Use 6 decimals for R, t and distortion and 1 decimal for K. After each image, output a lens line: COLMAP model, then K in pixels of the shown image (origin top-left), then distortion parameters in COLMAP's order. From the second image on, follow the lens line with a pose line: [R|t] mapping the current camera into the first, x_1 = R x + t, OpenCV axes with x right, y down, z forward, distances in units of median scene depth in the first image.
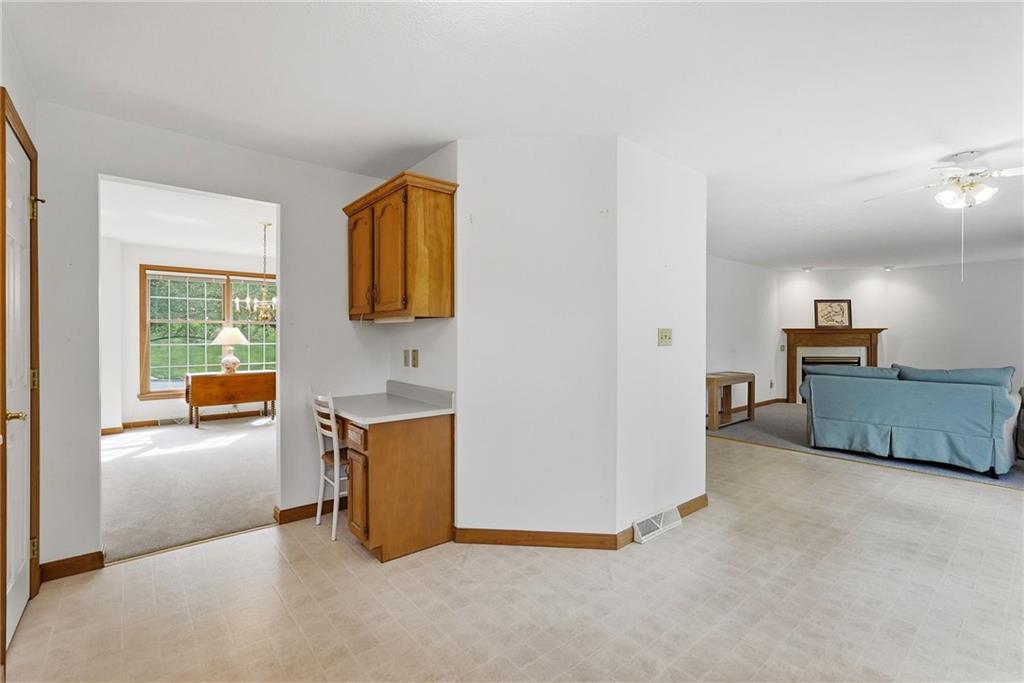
lens RADIAL K [[458.7, 0, 509.2], [0, 458.7, 338.8], [0, 0, 1]] dist [0.001700, 0.000518]
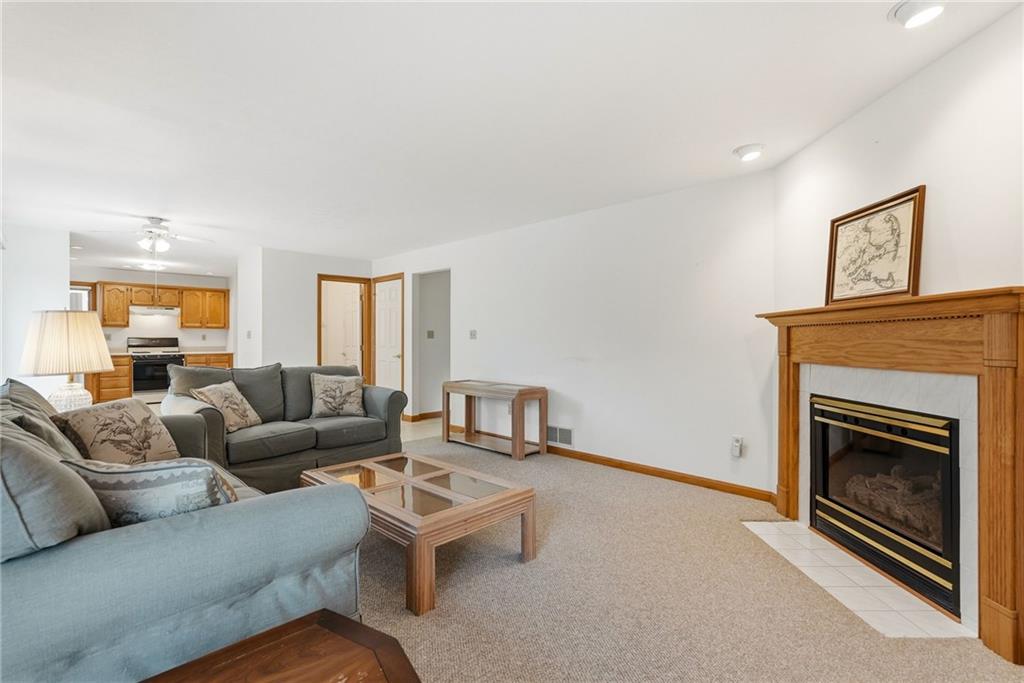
lens RADIAL K [[475.9, 0, 506.7], [0, 475.9, 342.1], [0, 0, 1]] dist [0.001601, 0.000242]
pose [[0.076152, 0.006023, -0.997078, 0.989932], [-0.012199, 0.999913, 0.005109, 0.002103], [0.997022, 0.011774, 0.076218, 0.754570]]
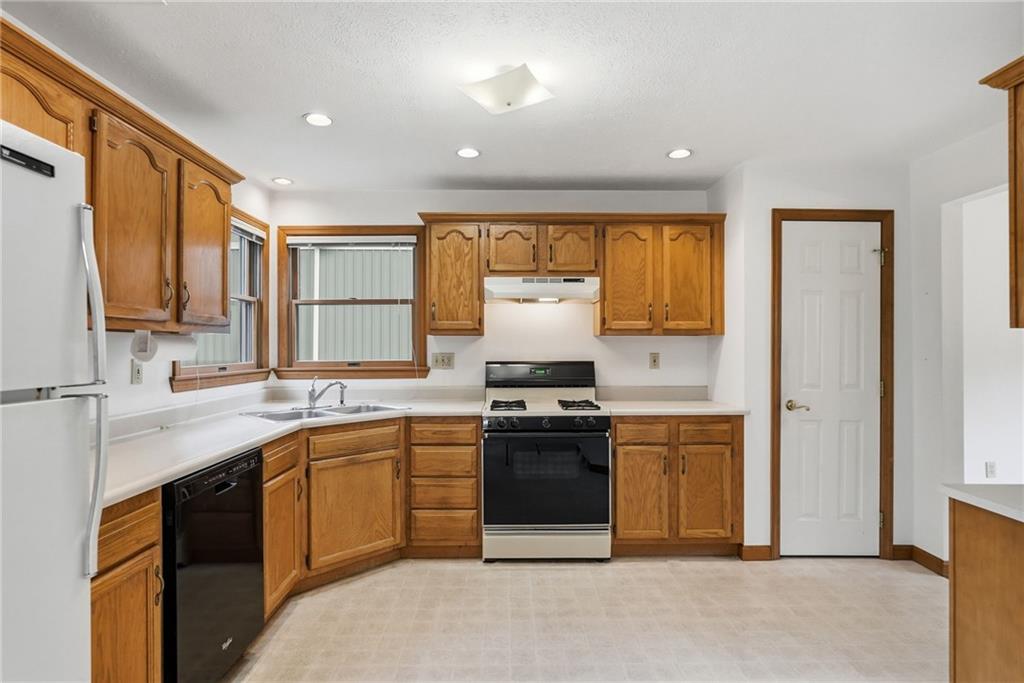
lens RADIAL K [[527.2, 0, 511.2], [0, 527.2, 341.9], [0, 0, 1]] dist [-0.014195, 0.002747]
pose [[-0.635301, -0.004255, -0.772253, 0.201653], [-0.006723, 0.999977, 0.000021, -0.009274], [0.772236, 0.005205, -0.635315, 0.297218]]
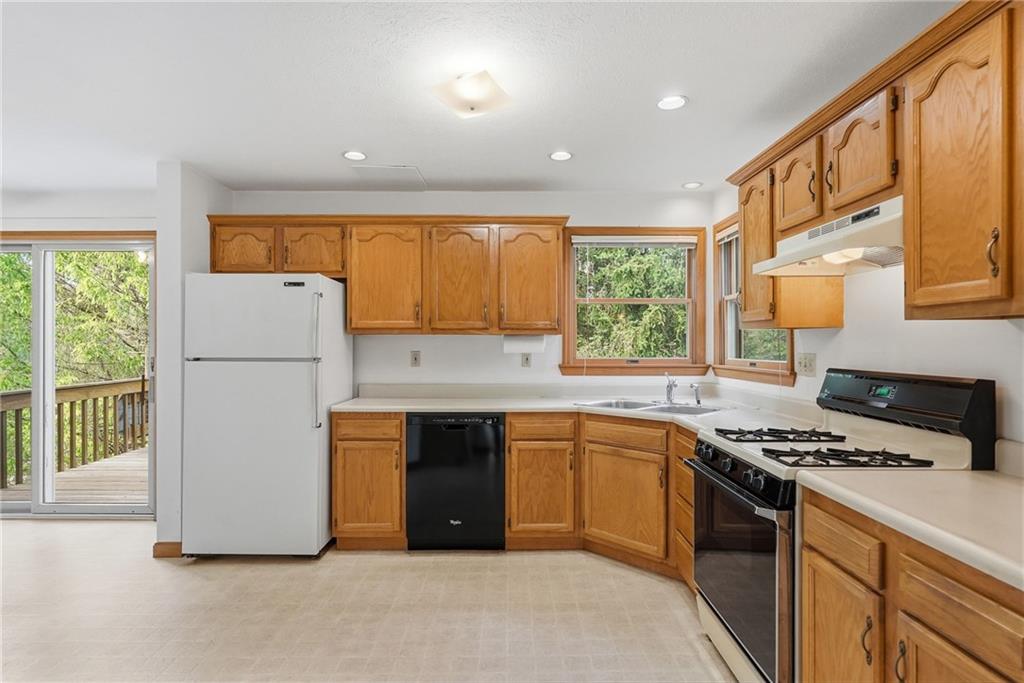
lens RADIAL K [[527.2, 0, 515.0], [0, 527.2, 340.2], [0, 0, 1]] dist [-0.014195, 0.002747]
pose [[-0.769933, 0.004260, 0.638111, -0.184921], [0.007544, 0.999969, 0.002426, -0.009511], [-0.638080, 0.006682, -0.769941, 0.323869]]
